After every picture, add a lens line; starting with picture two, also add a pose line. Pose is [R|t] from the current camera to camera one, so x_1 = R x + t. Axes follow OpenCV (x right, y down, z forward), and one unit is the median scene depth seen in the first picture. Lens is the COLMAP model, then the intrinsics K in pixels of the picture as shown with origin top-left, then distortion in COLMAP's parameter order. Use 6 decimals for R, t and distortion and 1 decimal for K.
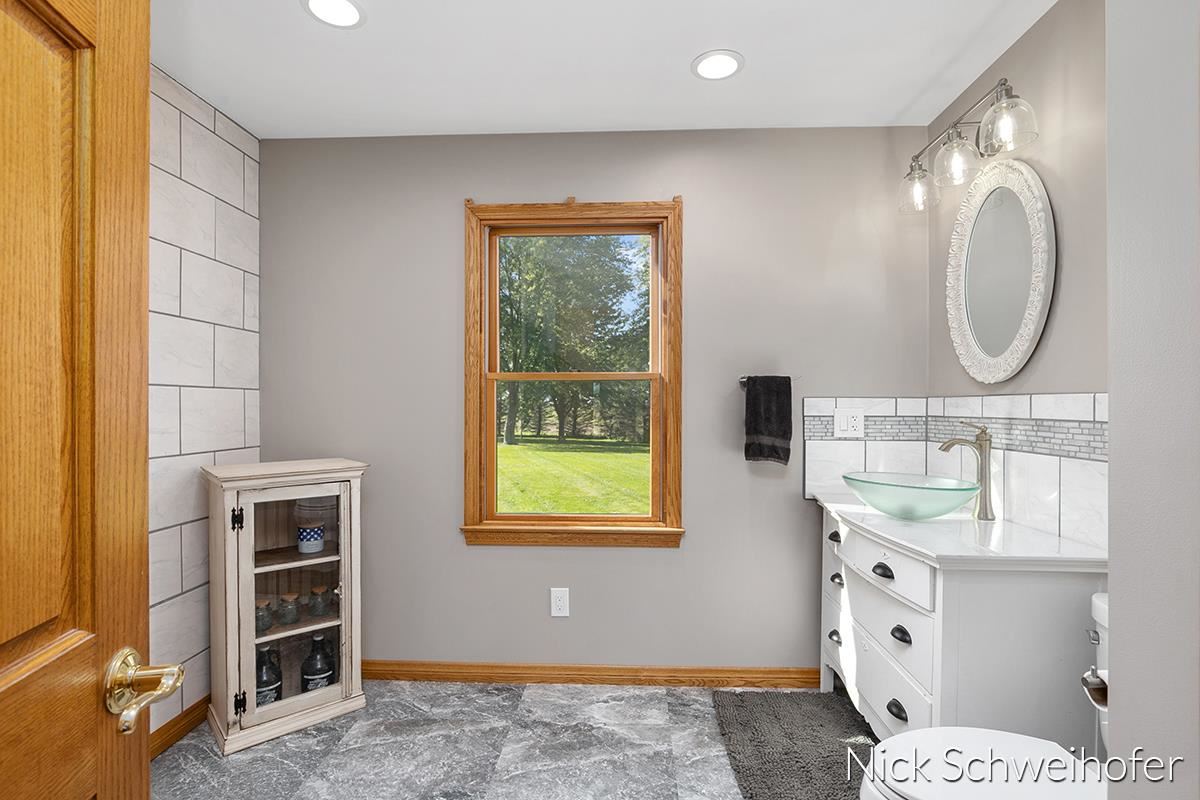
lens RADIAL K [[595.3, 0, 600.0], [0, 595.3, 400.0], [0, 0, 1]] dist [-0.001310, -0.000134]
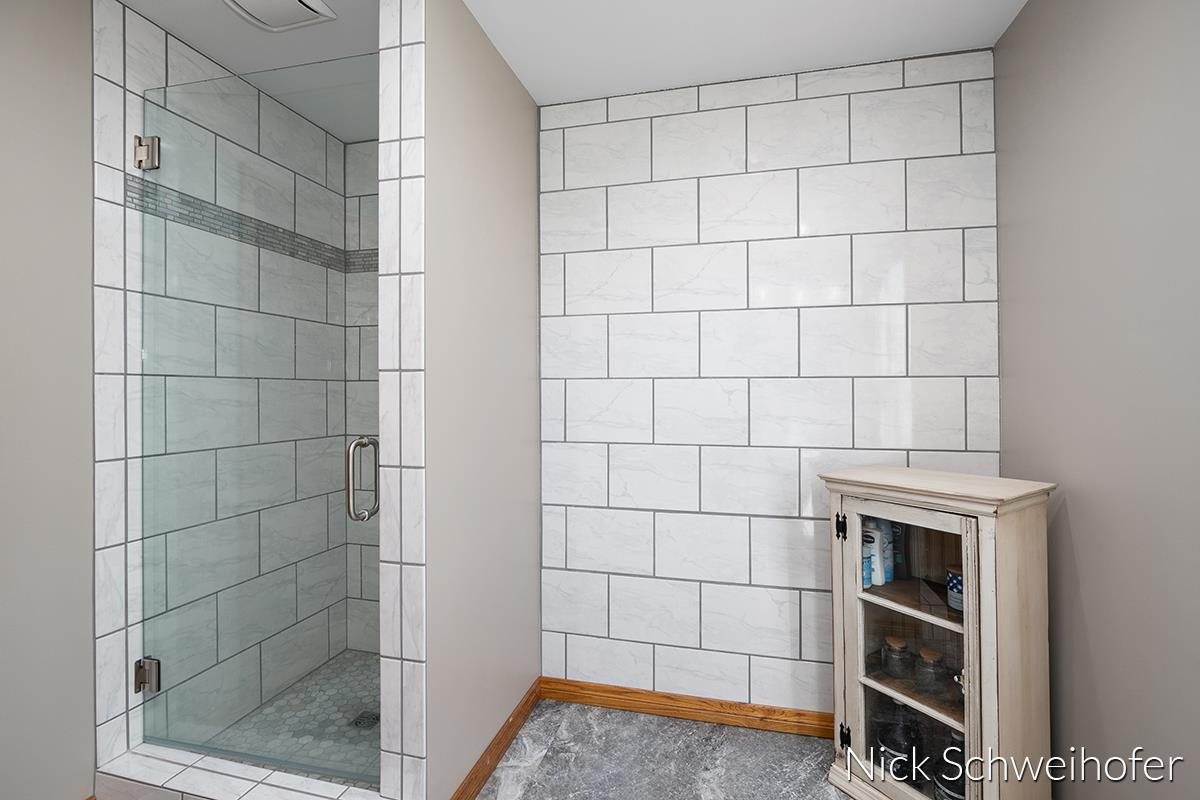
lens RADIAL K [[541.9, 0, 600.0], [0, 541.9, 400.0], [0, 0, 1]] dist [-0.016618, -0.000003]
pose [[-0.165177, 0.003554, -0.986258, 0.205111], [0.007293, 0.999971, 0.002382, 0.007719], [0.986237, -0.006800, -0.165198, 0.686563]]
